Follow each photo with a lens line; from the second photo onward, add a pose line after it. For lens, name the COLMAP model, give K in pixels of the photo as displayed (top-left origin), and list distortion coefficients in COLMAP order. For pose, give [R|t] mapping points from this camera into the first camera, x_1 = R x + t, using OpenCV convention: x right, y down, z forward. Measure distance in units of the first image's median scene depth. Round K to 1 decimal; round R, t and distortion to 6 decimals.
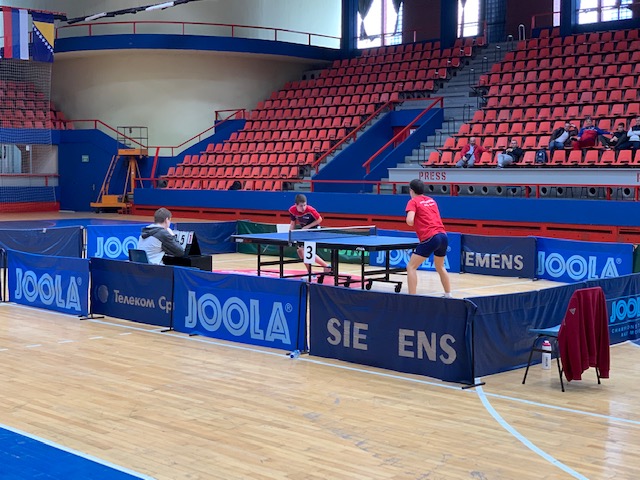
lens RADIAL K [[1036.0, 0, 320.0], [0, 1036.0, 240.0], [0, 0, 1]] dist [0.023919, 0.107710]
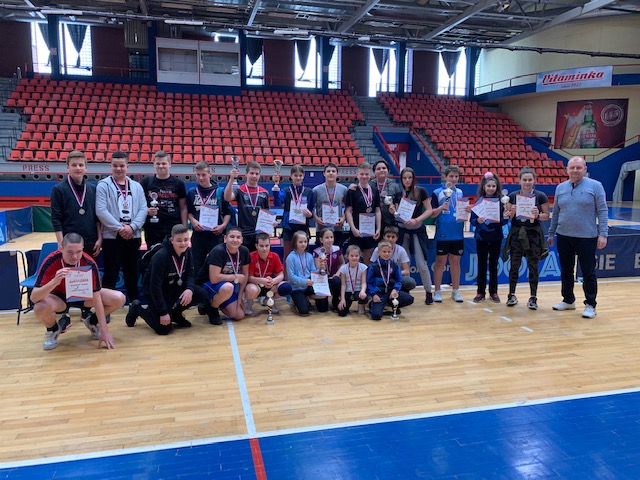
lens RADIAL K [[485.3, 0, 320.0], [0, 485.3, 240.0], [0, 0, 1]] dist [0.048874, -0.000171]
pose [[0.509798, -0.125804, 0.851046, -0.609456], [0.050308, 0.991917, 0.116493, -0.046313], [-0.858822, -0.016574, 0.512006, 0.633554]]
